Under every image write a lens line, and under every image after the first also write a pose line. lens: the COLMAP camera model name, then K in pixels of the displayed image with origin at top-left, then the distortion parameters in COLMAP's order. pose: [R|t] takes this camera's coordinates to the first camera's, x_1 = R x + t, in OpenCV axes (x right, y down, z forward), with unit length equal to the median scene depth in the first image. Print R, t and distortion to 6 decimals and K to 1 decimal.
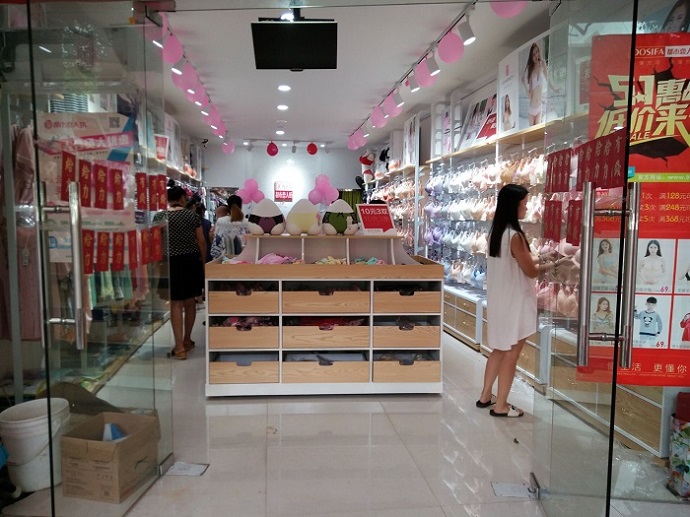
lens RADIAL K [[542.0, 0, 352.3], [0, 542.0, 262.3], [0, 0, 1]] dist [0.074327, -0.077964]
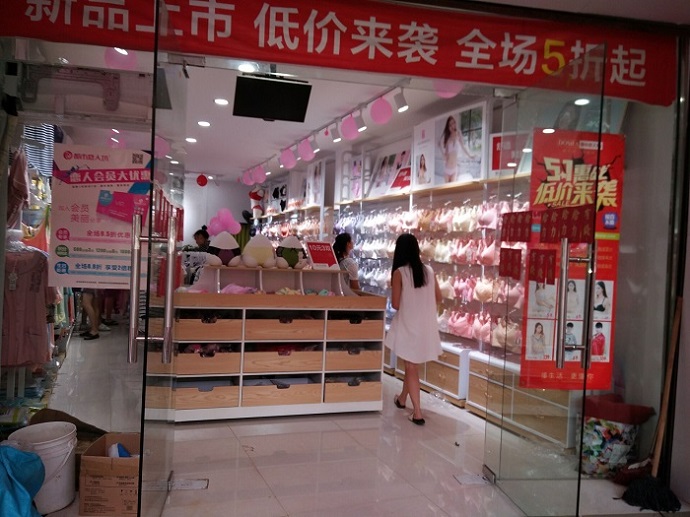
lens RADIAL K [[542.0, 0, 352.3], [0, 542.0, 265.7], [0, 0, 1]] dist [0.074327, -0.077964]
pose [[0.962195, 0.031618, 0.270518, -0.212542], [-0.016075, 0.998100, -0.059483, 0.008123], [-0.271885, 0.052886, 0.960875, -0.092351]]
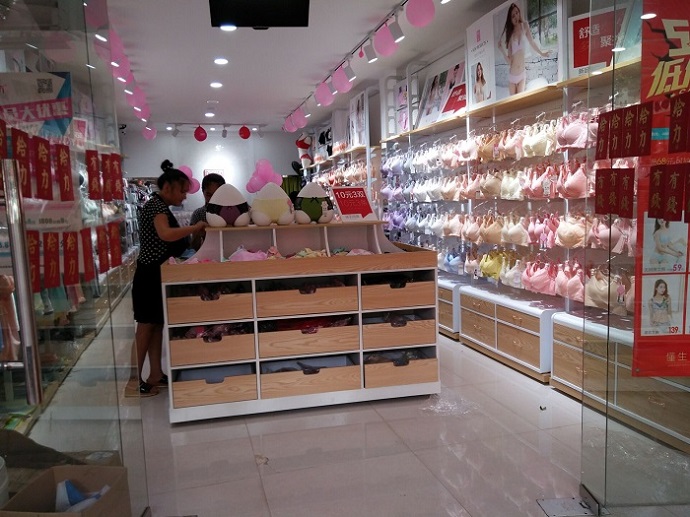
lens RADIAL K [[542.0, 0, 350.1], [0, 542.0, 262.8], [0, 0, 1]] dist [0.074327, -0.077964]
pose [[0.989428, -0.056247, 0.133674, -0.091450], [0.052975, 0.998206, 0.027911, -0.008284], [-0.135004, -0.020534, 0.990632, 0.131835]]
